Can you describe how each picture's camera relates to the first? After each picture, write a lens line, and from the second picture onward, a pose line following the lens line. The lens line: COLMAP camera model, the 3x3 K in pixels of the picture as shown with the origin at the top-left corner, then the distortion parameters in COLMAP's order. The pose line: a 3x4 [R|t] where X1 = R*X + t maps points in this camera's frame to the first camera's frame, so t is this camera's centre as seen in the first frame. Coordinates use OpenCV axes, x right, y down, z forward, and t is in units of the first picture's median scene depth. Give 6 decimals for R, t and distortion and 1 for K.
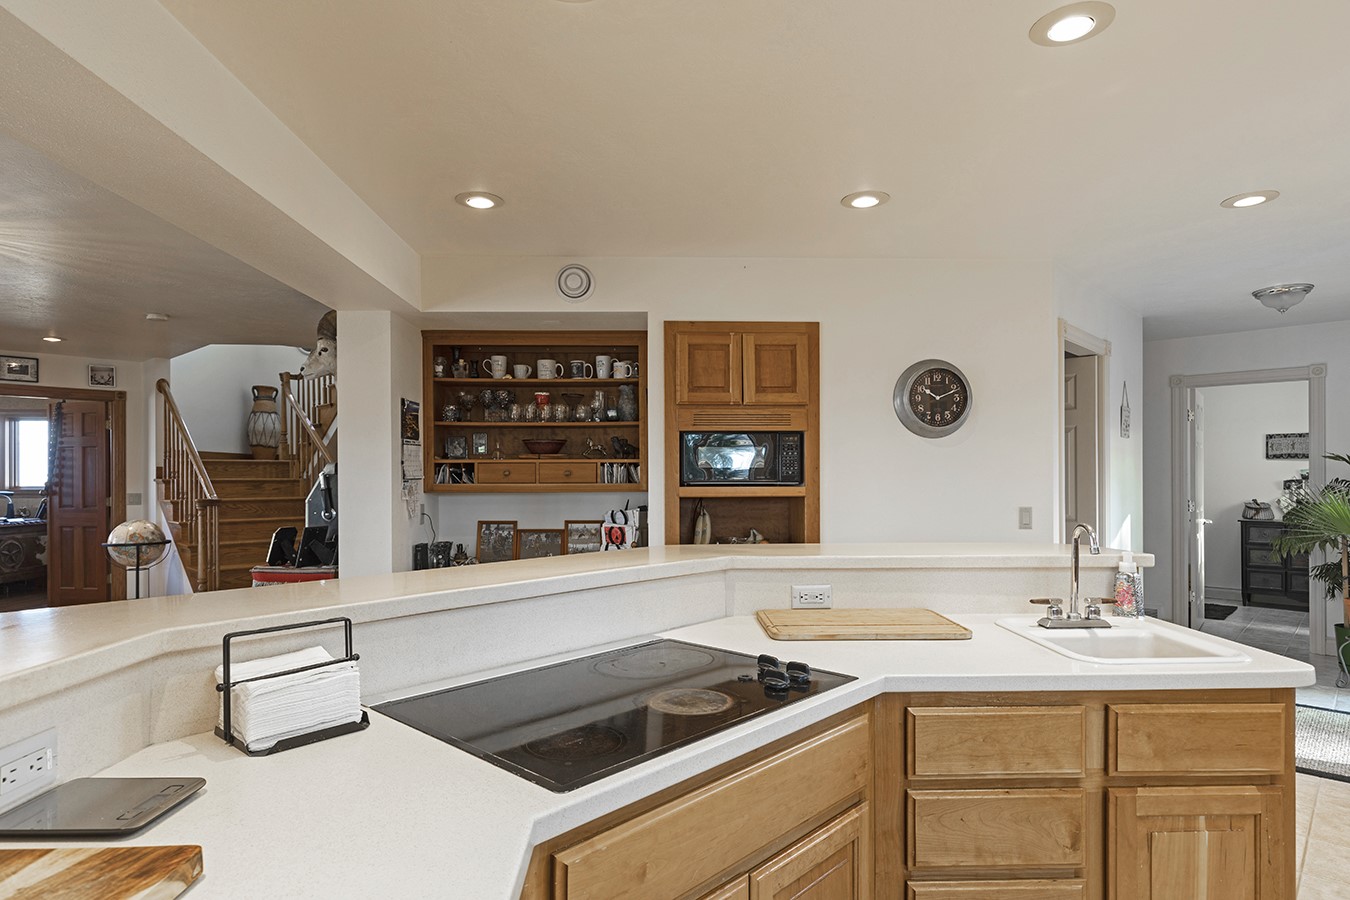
lens RADIAL K [[770.0, 0, 662.2], [0, 770.0, 489.4], [0, 0, 1]] dist [0.004997, 0.001003]
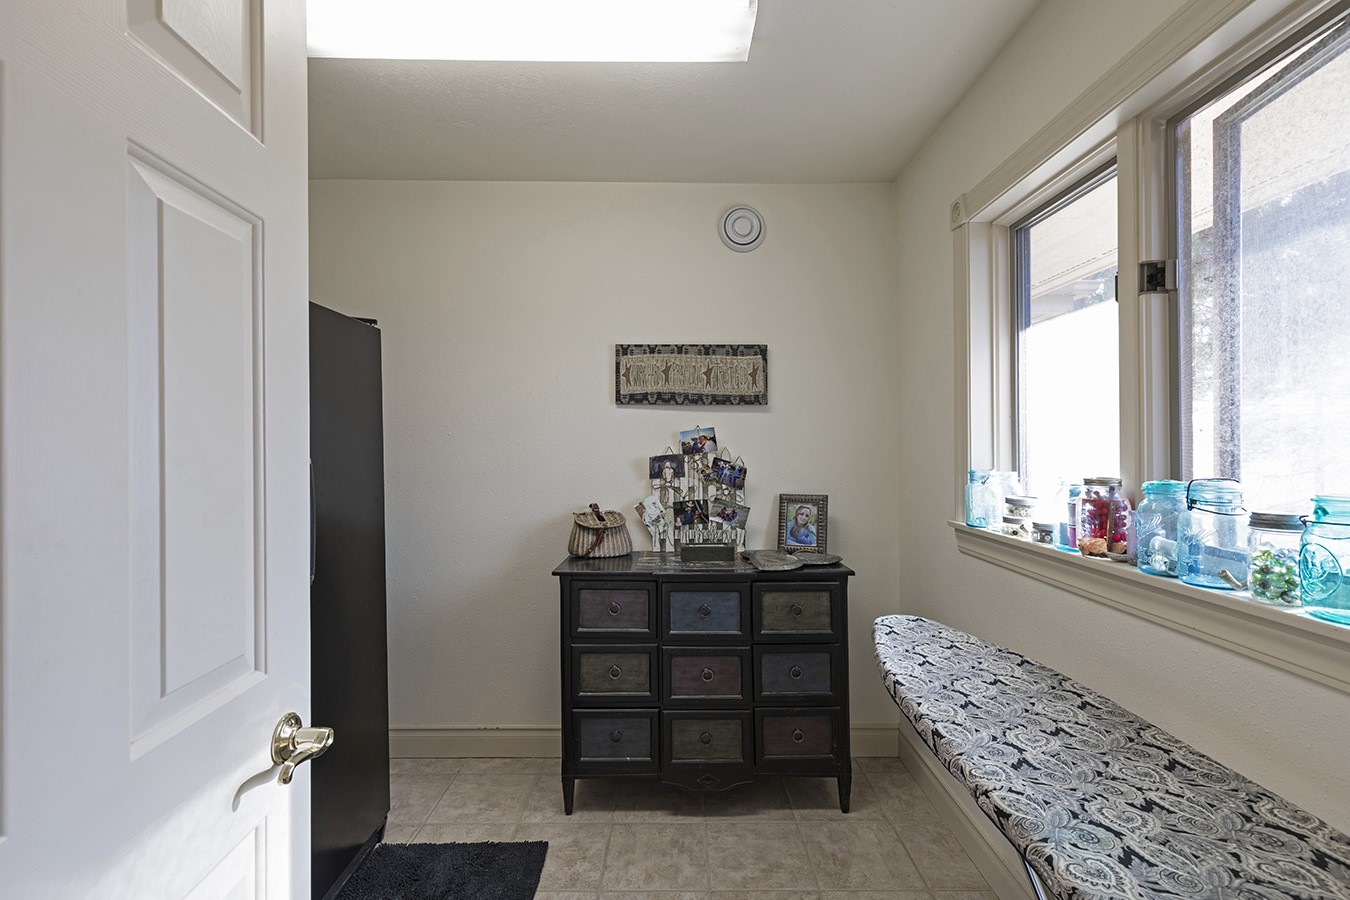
lens RADIAL K [[619.2, 0, 674.9], [0, 619.2, 449.7], [0, 0, 1]] dist [0.002842, 0.001038]
pose [[0.731022, -0.002483, 0.682350, 0.588664], [0.006881, 0.999969, -0.003733, -0.014199], [-0.682319, 0.007424, 0.731016, 0.749526]]
